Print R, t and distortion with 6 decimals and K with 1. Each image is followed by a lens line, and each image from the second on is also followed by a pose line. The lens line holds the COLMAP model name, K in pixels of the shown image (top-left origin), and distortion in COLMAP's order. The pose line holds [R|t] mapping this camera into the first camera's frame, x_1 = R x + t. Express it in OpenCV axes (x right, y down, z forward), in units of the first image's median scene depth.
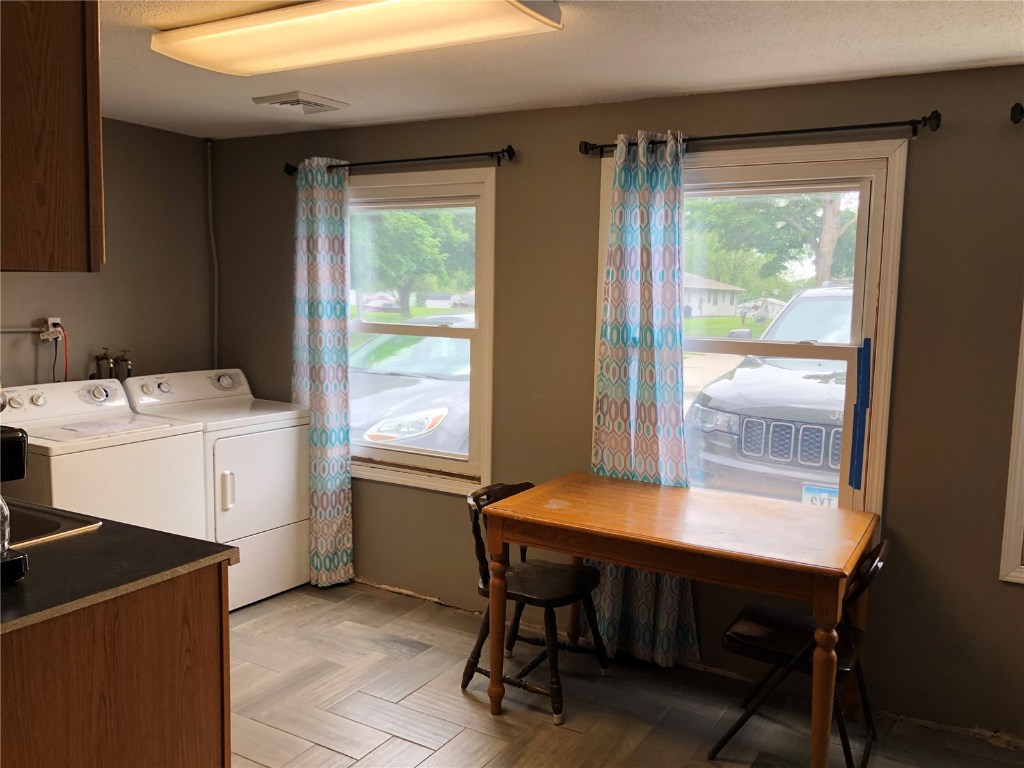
lens RADIAL K [[838.4, 0, 512.0], [0, 838.4, 384.0], [0, 0, 1]] dist [0.133835, -0.299976]
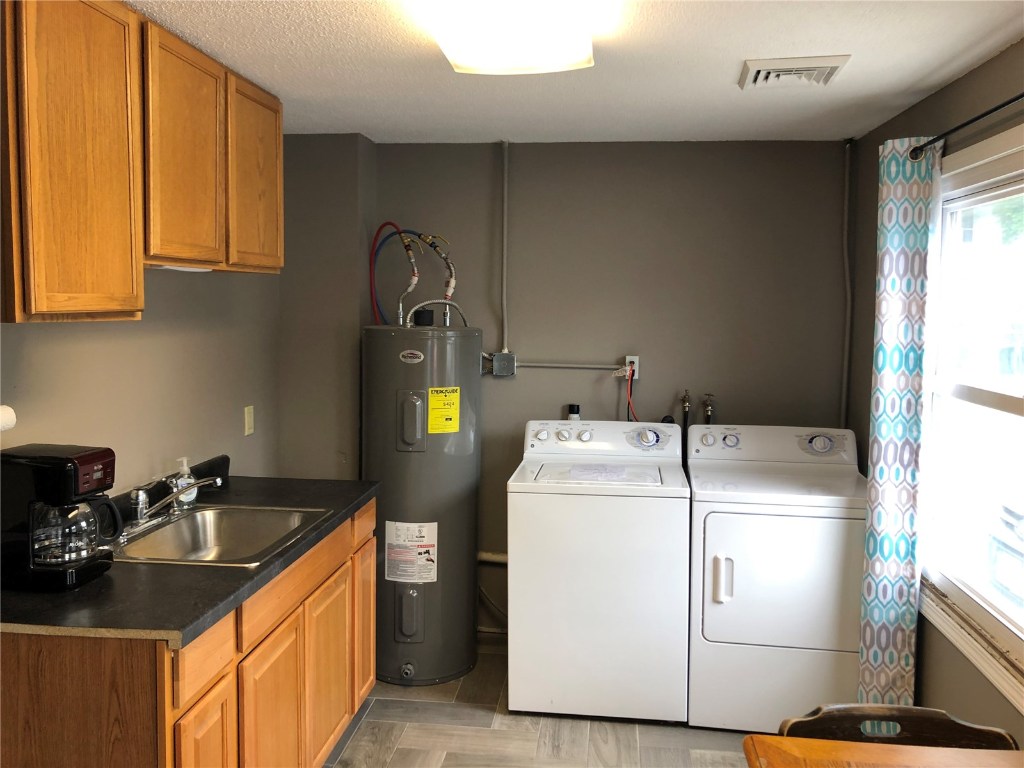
lens RADIAL K [[839.1, 0, 512.1], [0, 839.1, 376.4], [0, 0, 1]] dist [0.010730, -0.013111]
pose [[0.398862, 0.063102, -0.914838, 0.279450], [-0.101113, 0.994573, 0.024517, -0.059562], [0.911420, 0.082723, 0.403077, 0.446201]]
